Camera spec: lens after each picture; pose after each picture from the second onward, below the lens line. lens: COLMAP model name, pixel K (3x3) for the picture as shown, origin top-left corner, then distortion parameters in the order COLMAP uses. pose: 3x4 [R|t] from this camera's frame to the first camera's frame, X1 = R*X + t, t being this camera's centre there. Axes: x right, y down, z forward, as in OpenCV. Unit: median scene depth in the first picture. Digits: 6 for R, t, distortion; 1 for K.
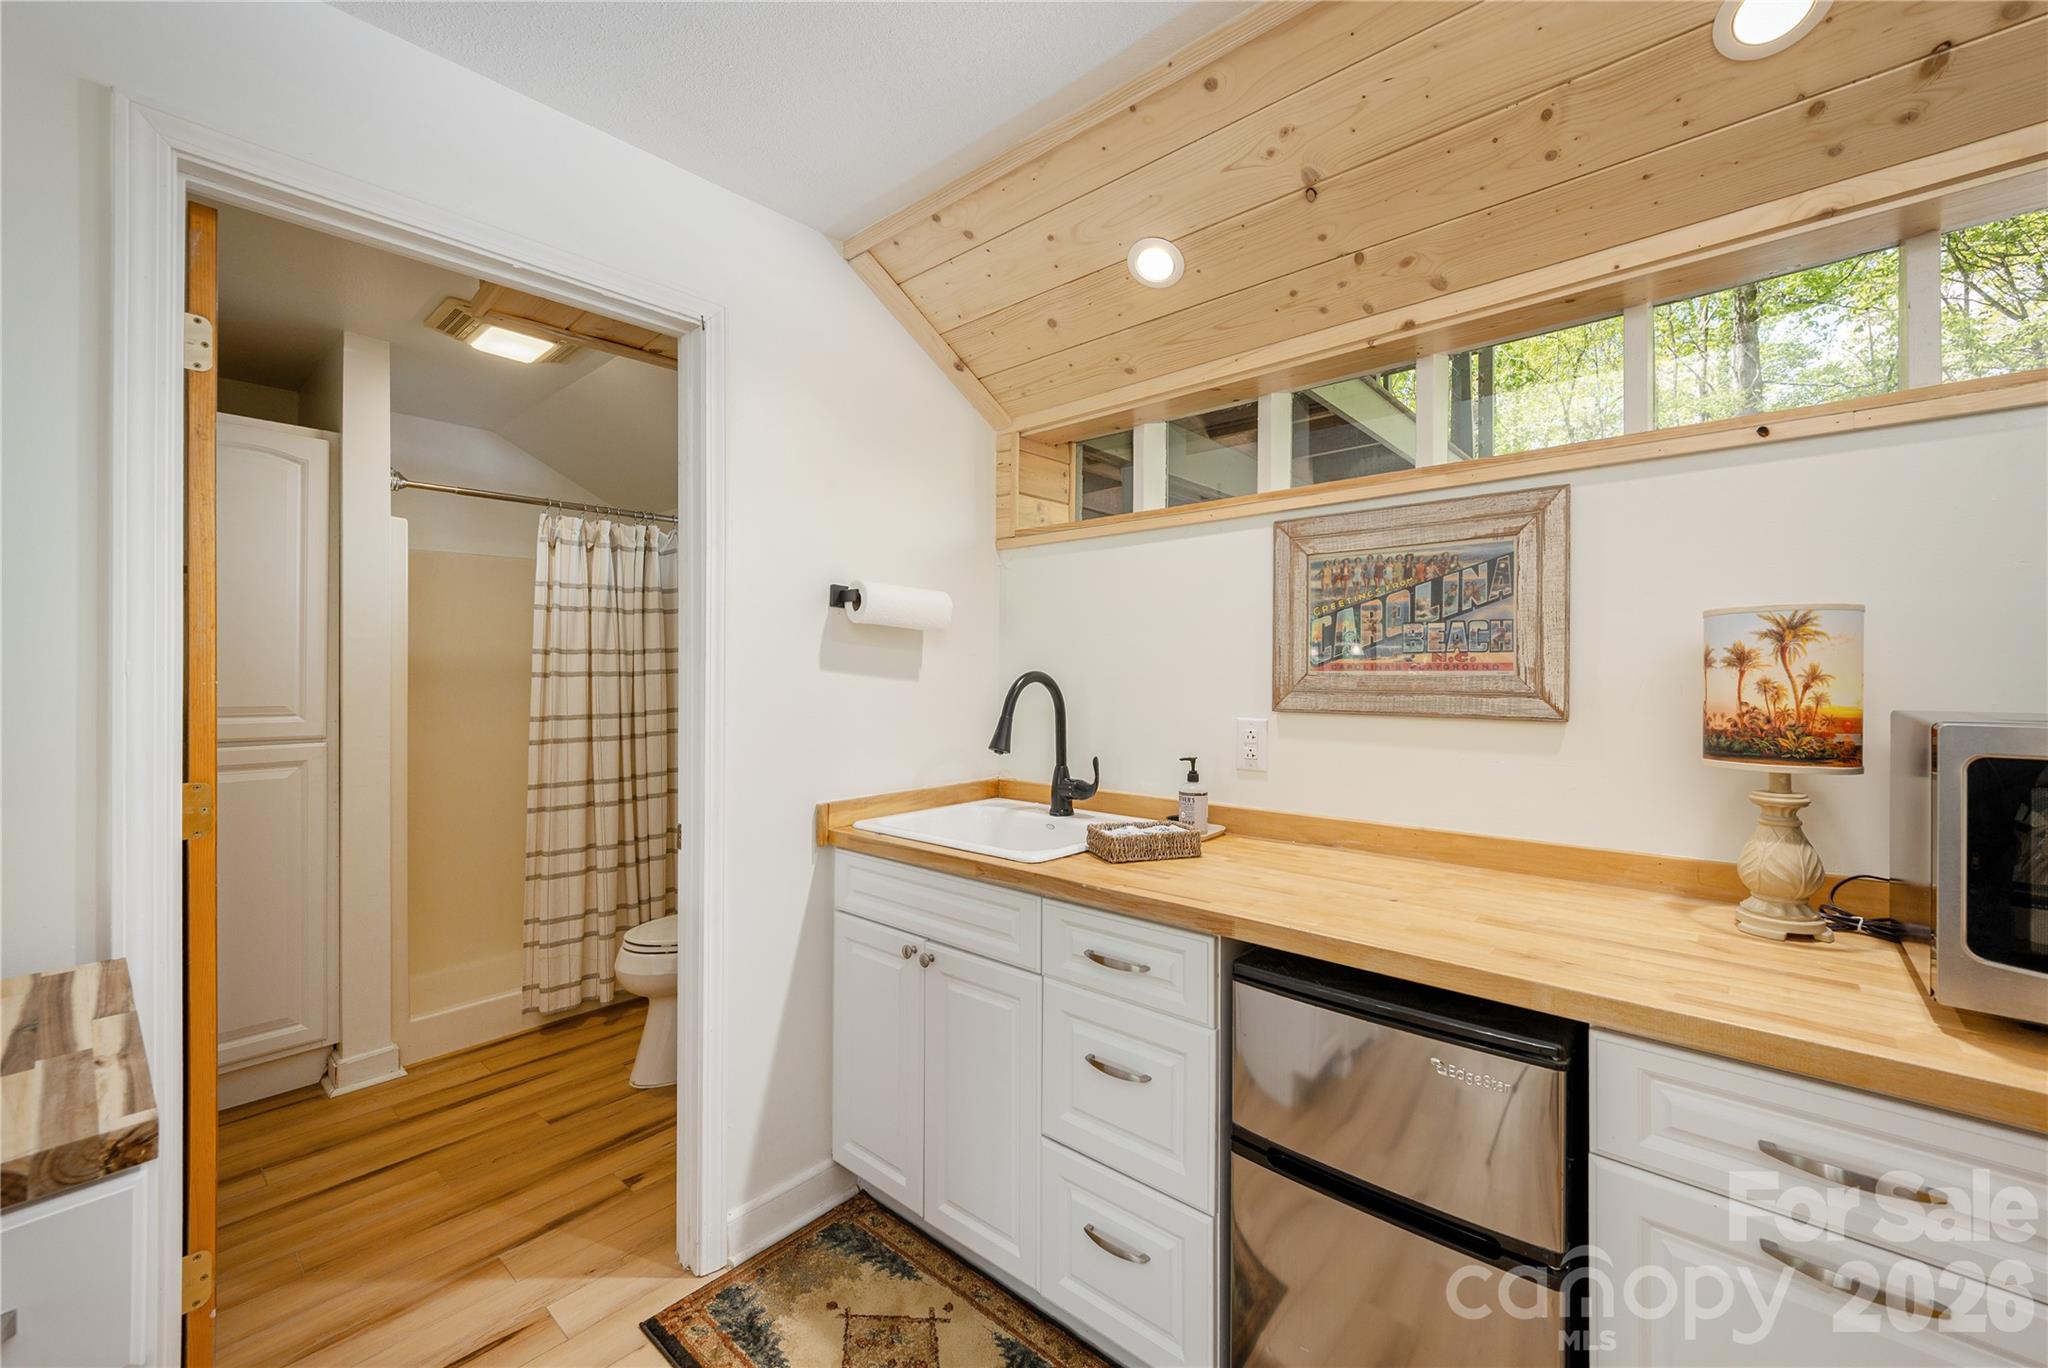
lens RADIAL K [[834.8, 0, 1074.2], [0, 834.8, 671.9], [0, 0, 1]] dist [-0.002661, -0.001084]
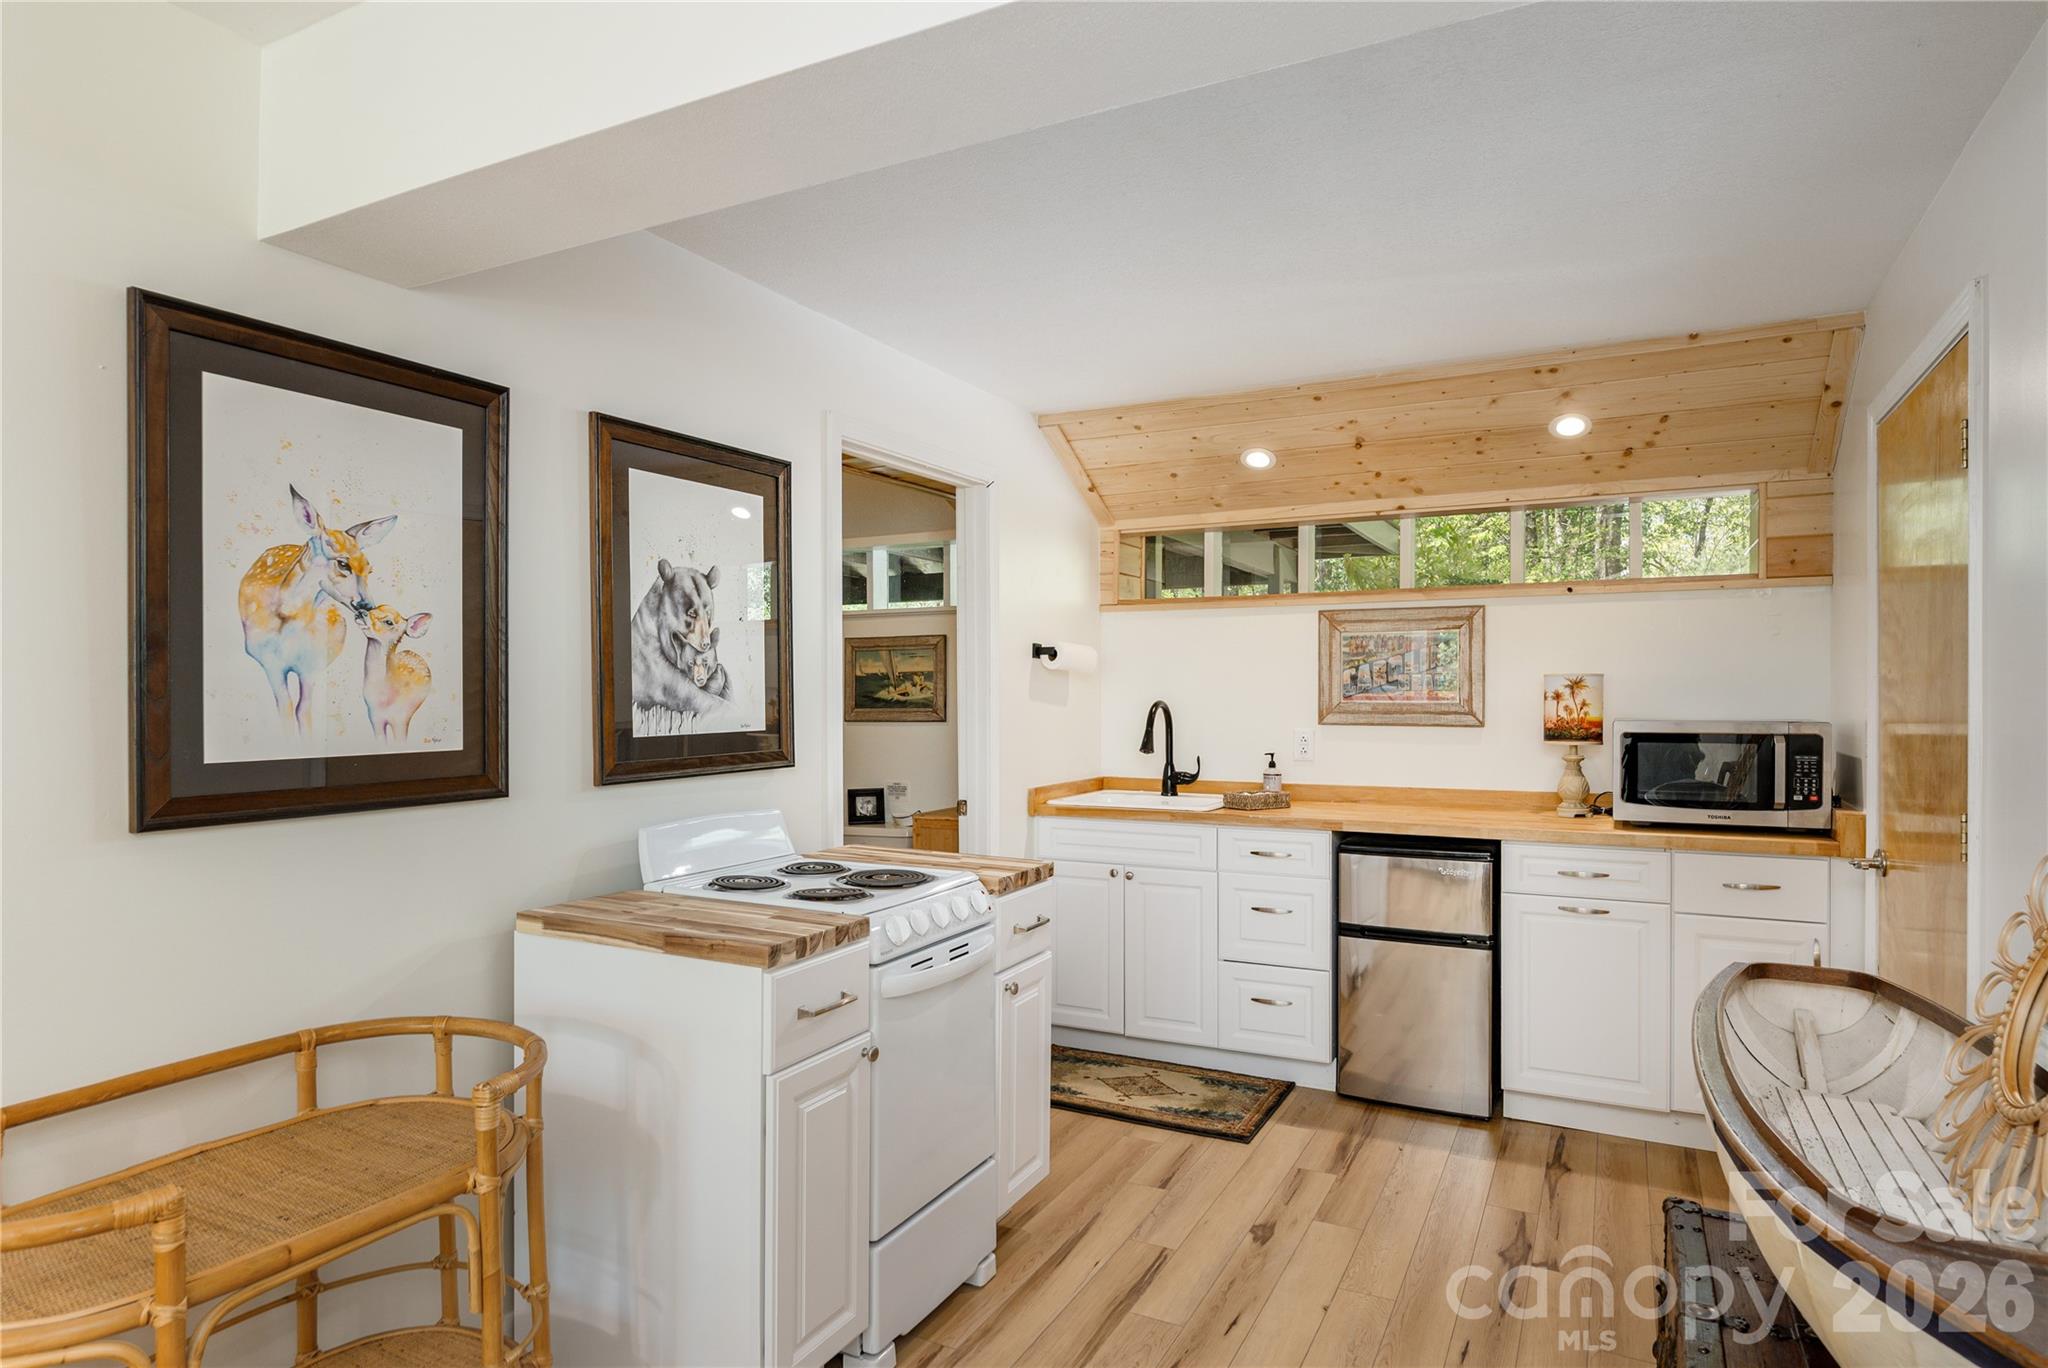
lens RADIAL K [[1127.3, 0, 1022.3], [0, 1127.3, 690.4], [0, 0, 1]] dist [-0.000345, 0.000373]
pose [[0.982766, -0.000250, 0.184852, -0.880499], [0.000842, 0.999995, -0.003122, -0.016995], [-0.184850, 0.003224, 0.982762, -1.279667]]
